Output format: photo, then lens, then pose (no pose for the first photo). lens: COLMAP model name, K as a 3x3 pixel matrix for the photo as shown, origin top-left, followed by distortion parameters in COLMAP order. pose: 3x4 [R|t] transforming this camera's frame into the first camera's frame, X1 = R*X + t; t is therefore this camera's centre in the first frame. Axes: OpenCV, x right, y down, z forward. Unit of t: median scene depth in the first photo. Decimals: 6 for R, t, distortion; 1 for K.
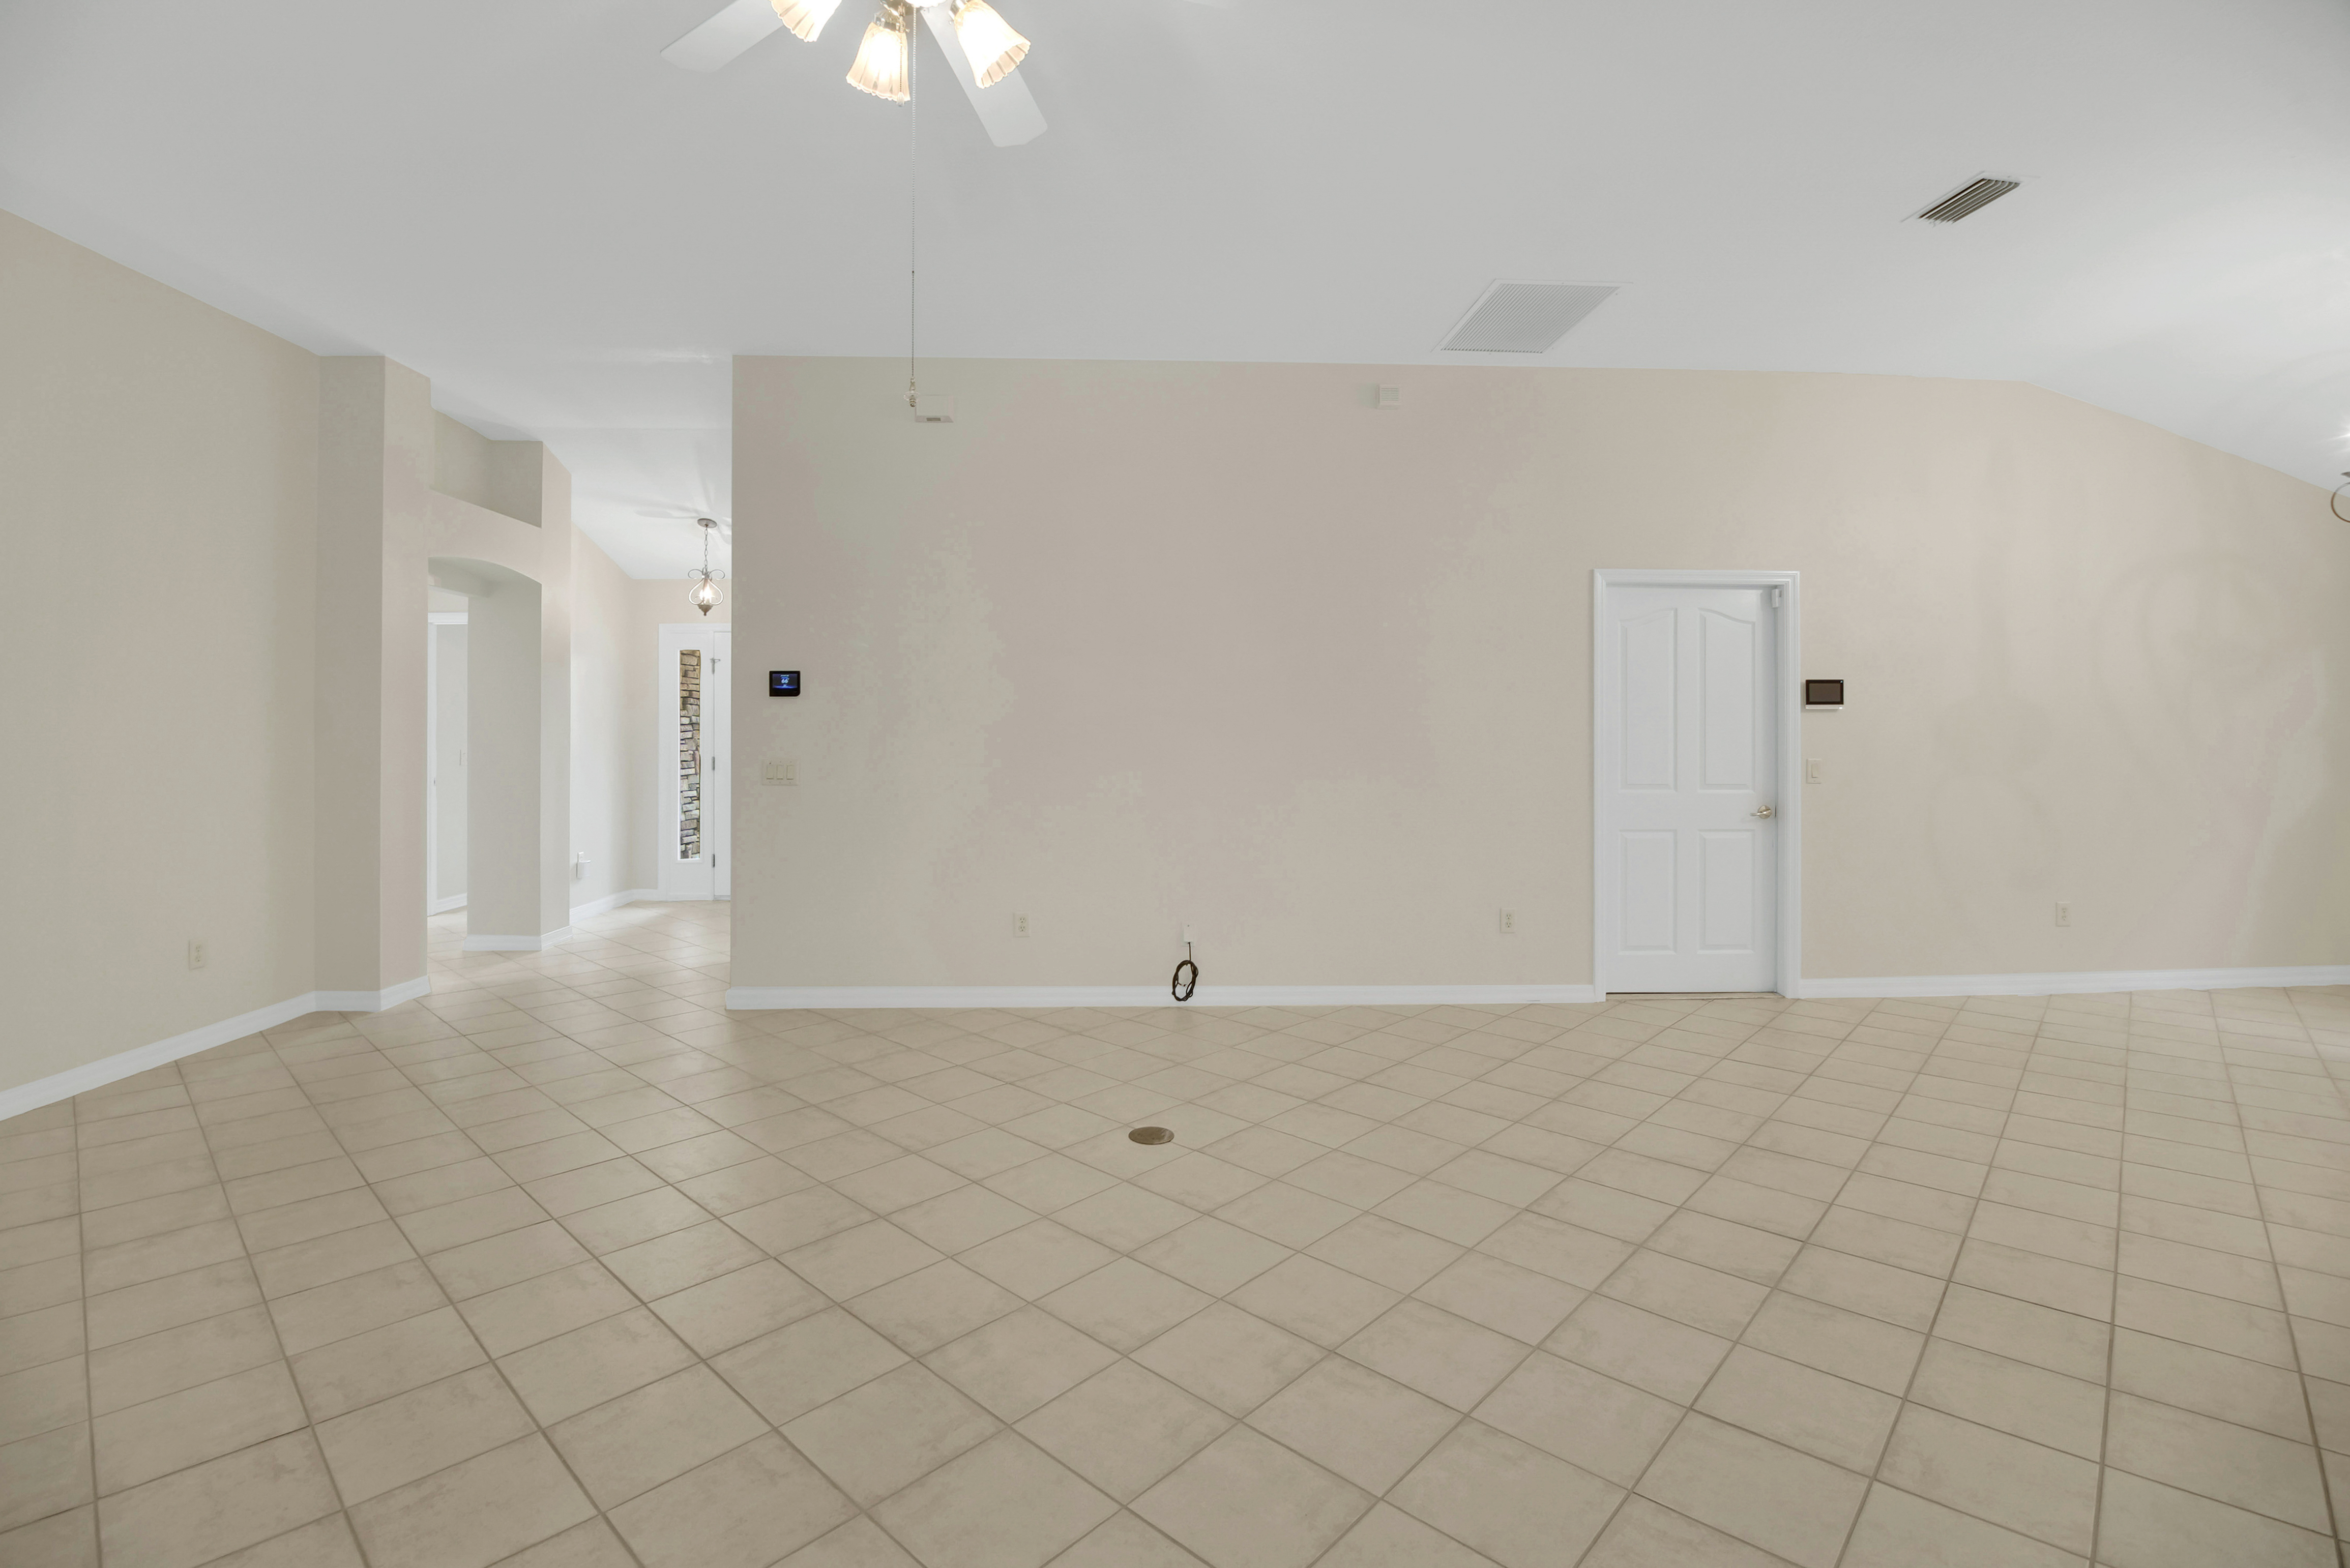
lens RADIAL K [[1085.0, 0, 1164.8], [0, 1085.0, 718.5], [0, 0, 1]] dist [-0.009689, -0.011575]
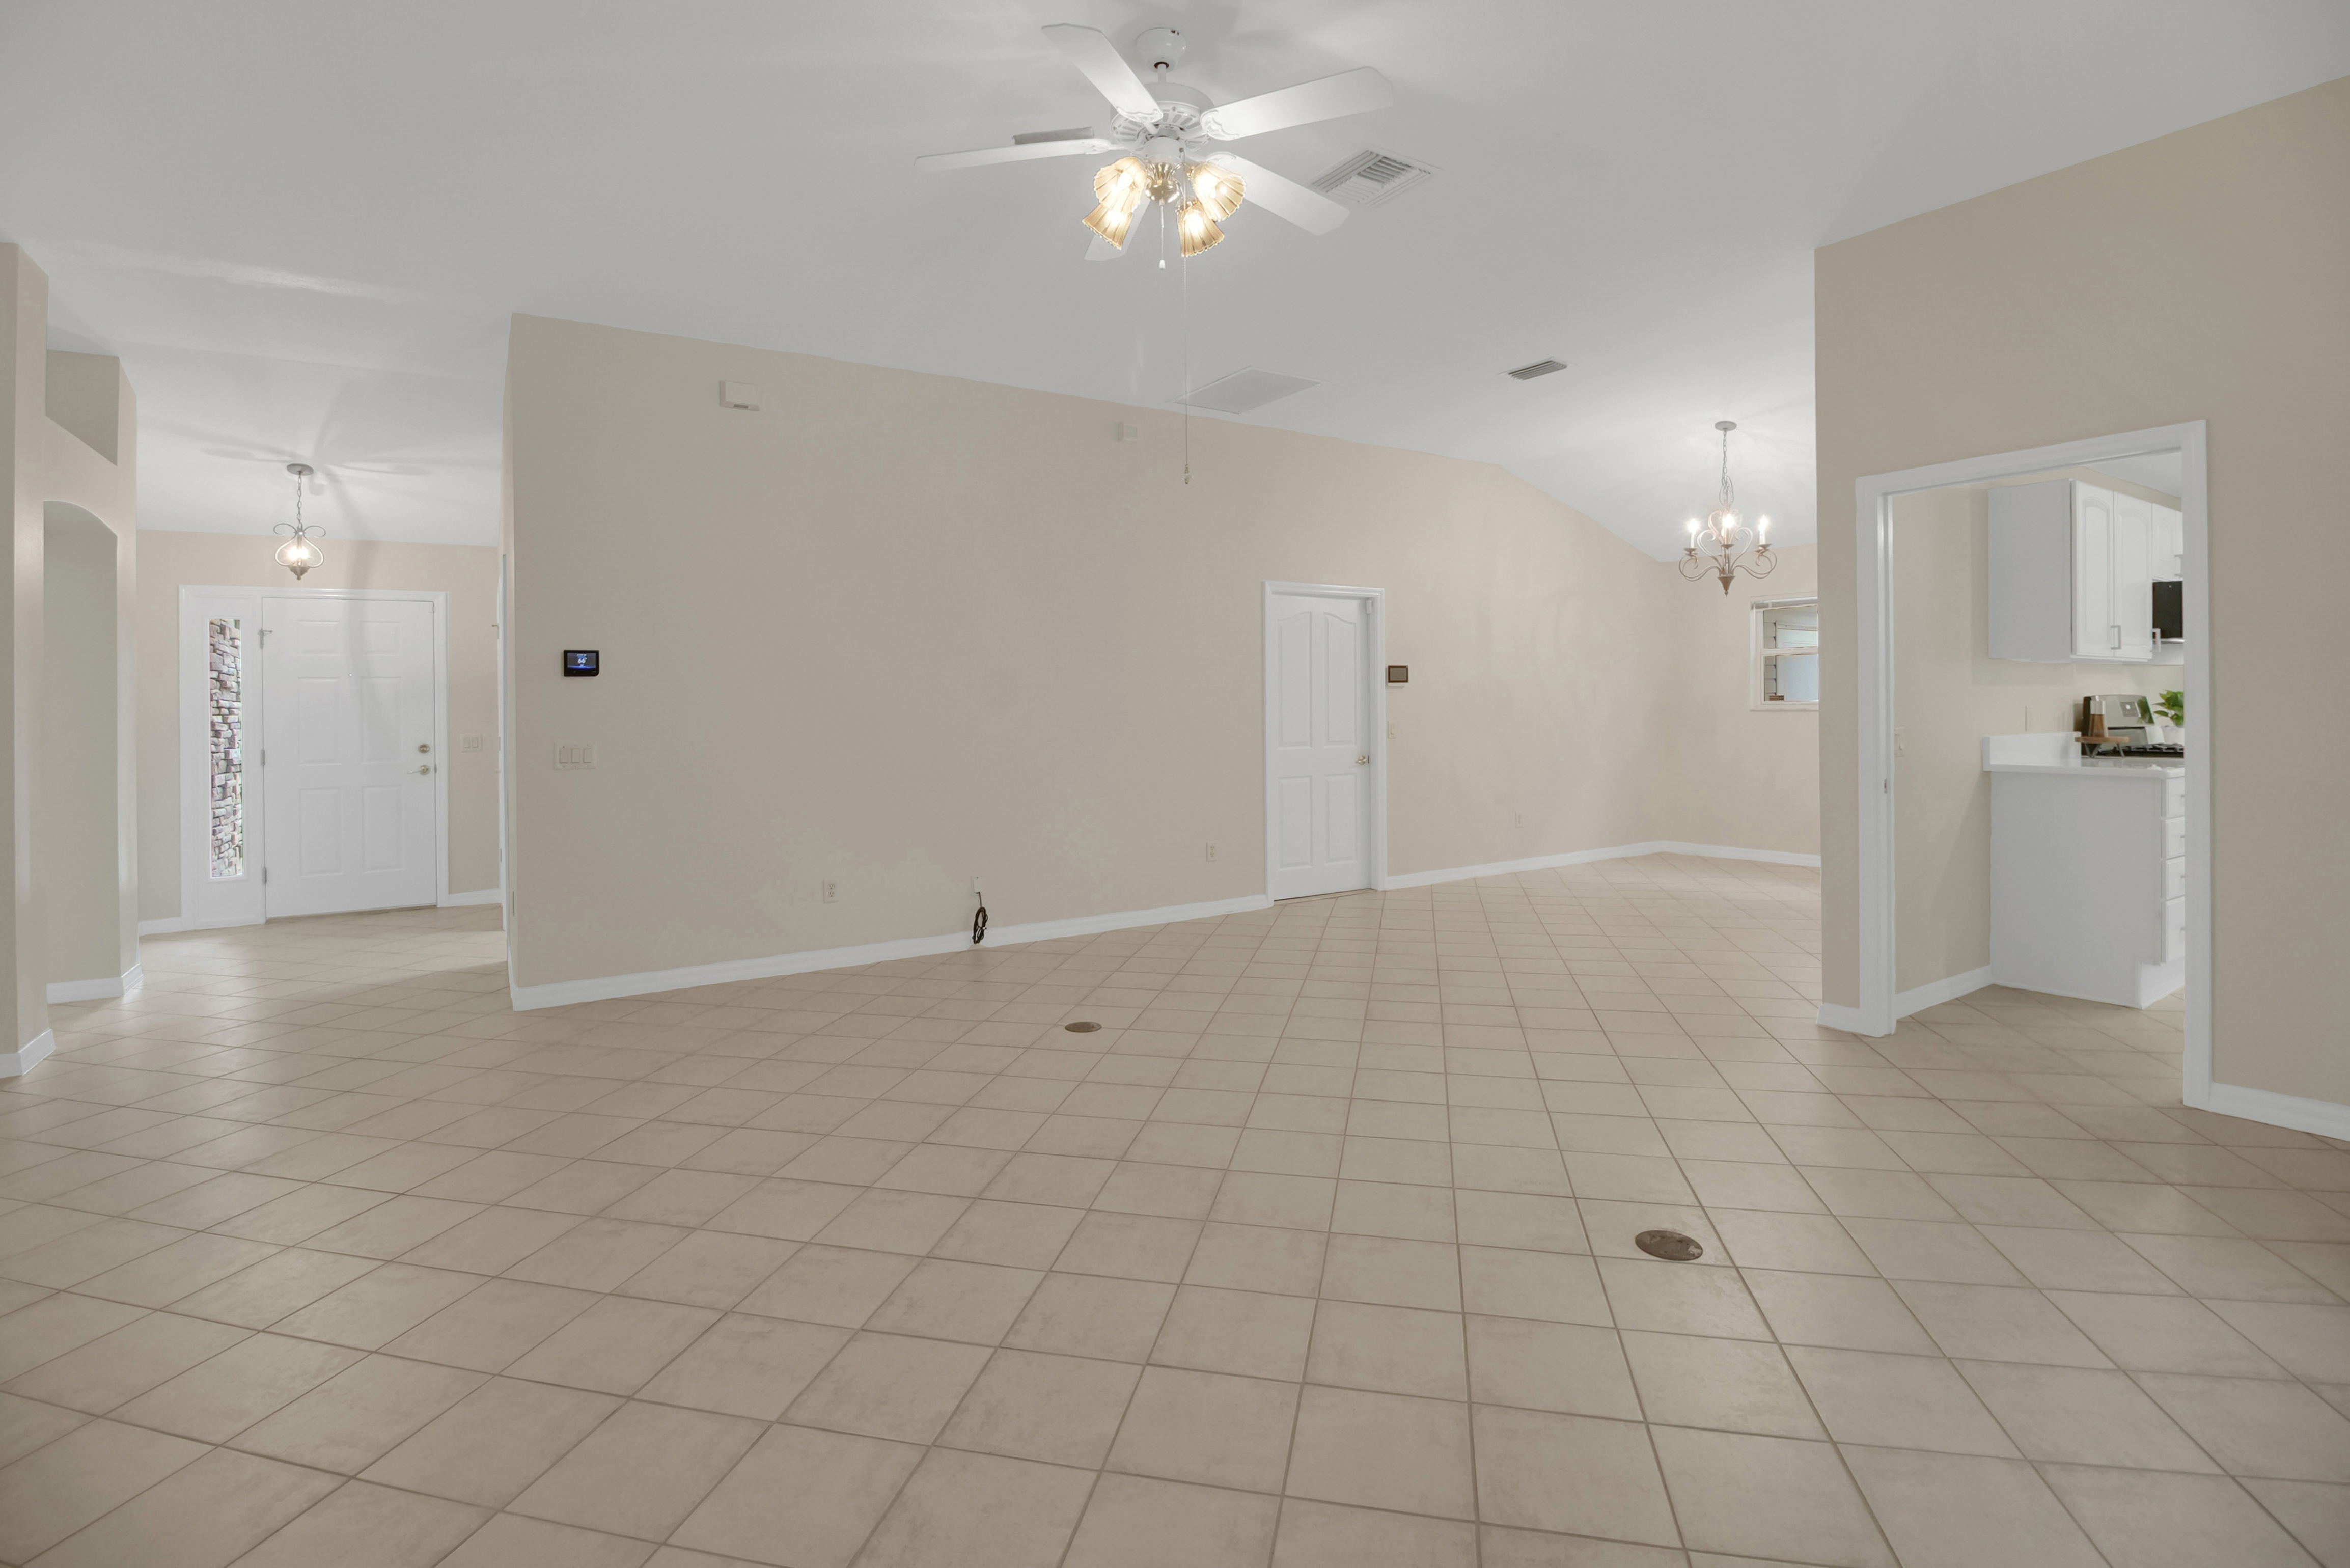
lens RADIAL K [[1085.1, 0, 1190.1], [0, 1085.1, 703.8], [0, 0, 1]] dist [-0.009689, -0.011575]
pose [[0.861407, -0.011853, 0.507778, -0.362830], [0.009520, 0.999929, 0.007192, 0.002016], [-0.507827, -0.001361, 0.861458, -0.097067]]
